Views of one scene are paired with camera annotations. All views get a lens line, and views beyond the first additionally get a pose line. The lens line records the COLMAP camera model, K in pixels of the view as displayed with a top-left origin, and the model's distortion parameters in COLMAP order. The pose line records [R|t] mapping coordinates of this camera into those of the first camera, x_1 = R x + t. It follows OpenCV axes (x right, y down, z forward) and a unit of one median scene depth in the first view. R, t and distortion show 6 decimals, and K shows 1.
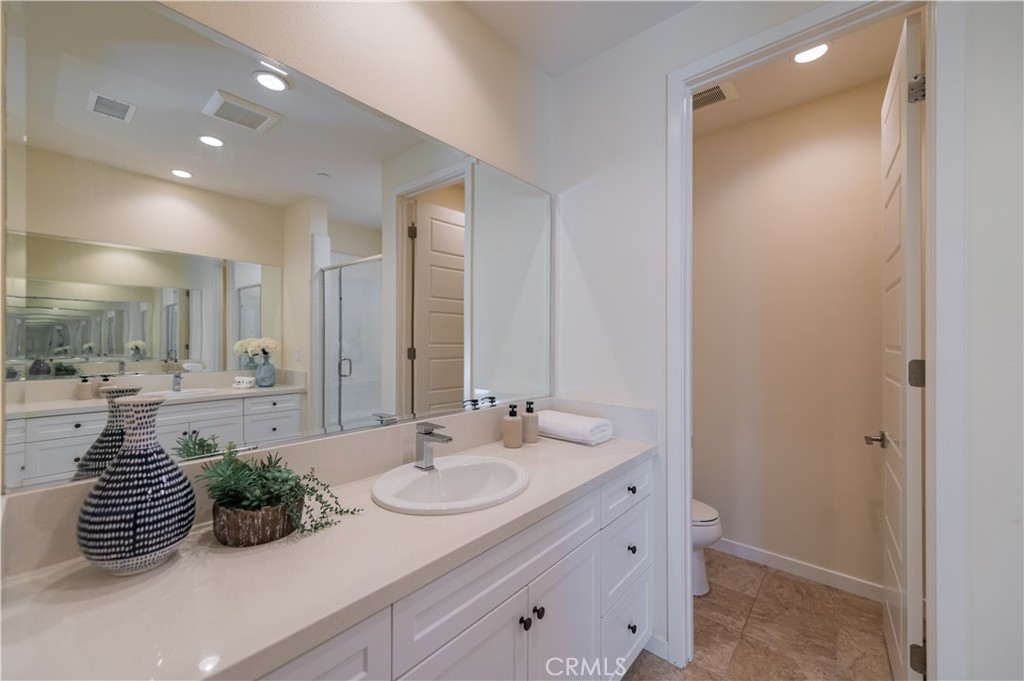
lens RADIAL K [[400.8, 0, 496.0], [0, 400.8, 341.9], [0, 0, 1]] dist [0.000042, -0.000180]
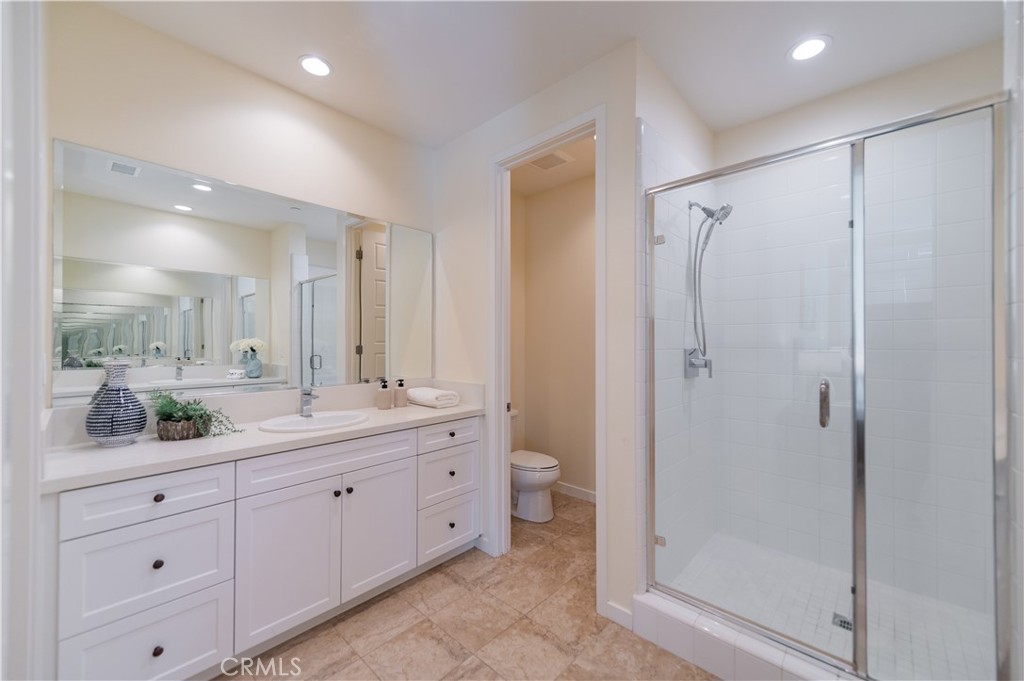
lens RADIAL K [[394.0, 0, 509.5], [0, 394.0, 342.5], [0, 0, 1]] dist [0.001874, 0.000128]
pose [[0.999838, -0.002457, -0.017851, 0.292412], [0.002403, 0.999992, -0.003051, 0.011535], [0.017858, 0.003007, 0.999836, -0.249056]]
